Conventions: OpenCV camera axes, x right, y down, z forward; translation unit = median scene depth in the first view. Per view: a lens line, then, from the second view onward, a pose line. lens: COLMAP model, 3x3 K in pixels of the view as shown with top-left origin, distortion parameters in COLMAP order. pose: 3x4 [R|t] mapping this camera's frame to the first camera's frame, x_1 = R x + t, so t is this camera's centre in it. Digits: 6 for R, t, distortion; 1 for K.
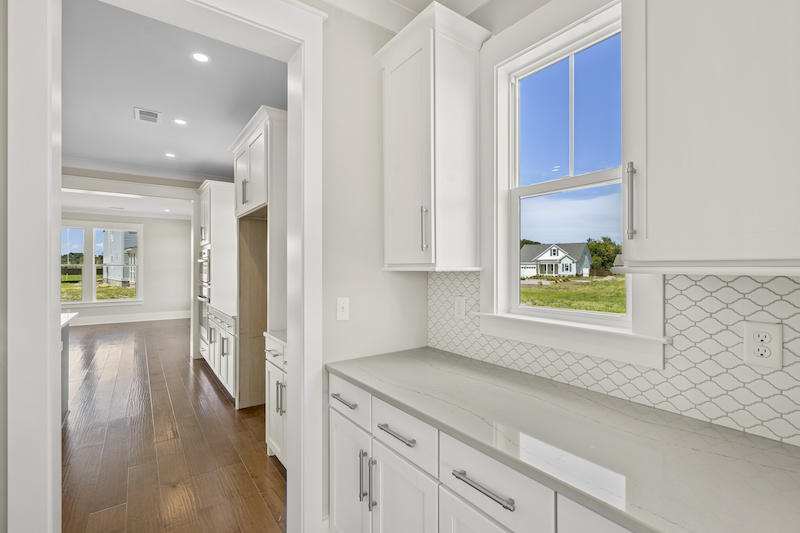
lens RADIAL K [[365.9, 0, 402.1], [0, 365.9, 268.3], [0, 0, 1]] dist [0.000086, 0.000058]
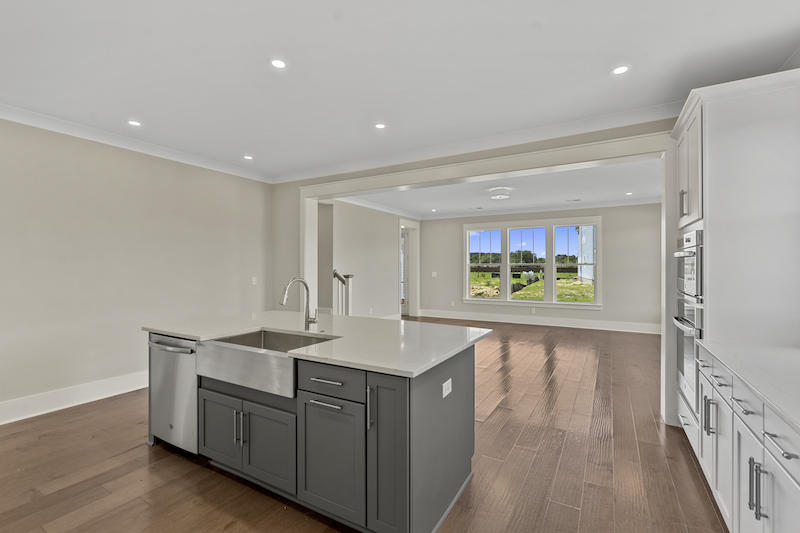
lens RADIAL K [[365.9, 0, 399.3], [0, 365.9, 267.8], [0, 0, 1]] dist [0.000086, 0.000058]
pose [[0.412277, -0.001185, -0.911058, -0.223585], [0.002482, 0.999997, -0.000178, -0.002192], [0.911055, -0.002188, 0.412278, 0.389595]]
